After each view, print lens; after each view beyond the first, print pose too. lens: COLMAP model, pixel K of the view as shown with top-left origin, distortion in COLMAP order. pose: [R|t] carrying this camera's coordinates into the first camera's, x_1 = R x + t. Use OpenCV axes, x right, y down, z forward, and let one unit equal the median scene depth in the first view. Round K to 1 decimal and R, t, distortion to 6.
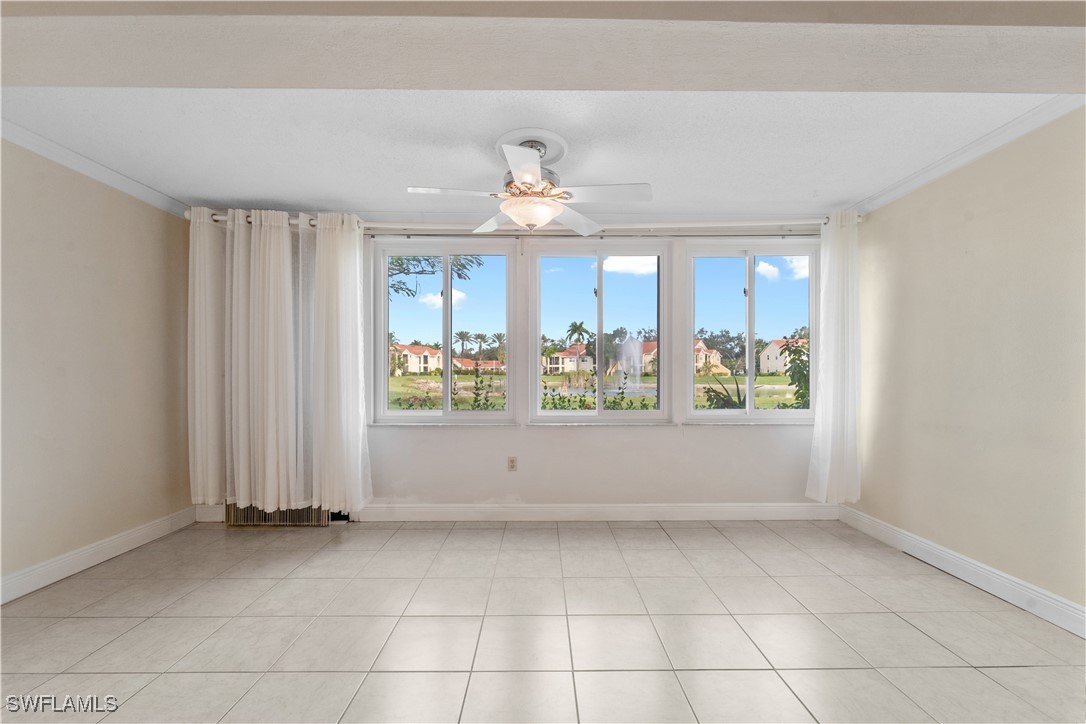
lens RADIAL K [[440.6, 0, 544.9], [0, 440.6, 370.7], [0, 0, 1]] dist [0.004379, -0.003118]
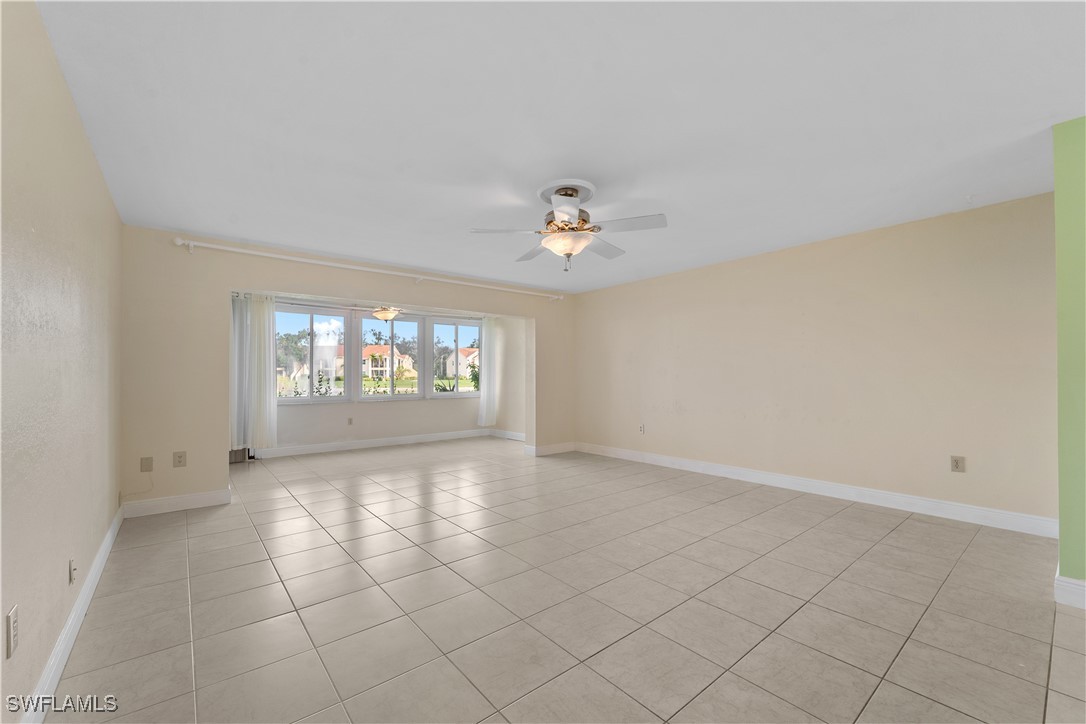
lens RADIAL K [[440.6, 0, 540.3], [0, 440.6, 369.6], [0, 0, 1]] dist [0.004379, -0.003118]
pose [[0.786149, 0.006493, 0.618003, -0.638938], [0.000758, 0.999934, -0.011470, -0.001237], [-0.618037, 0.009485, 0.786092, -1.124346]]
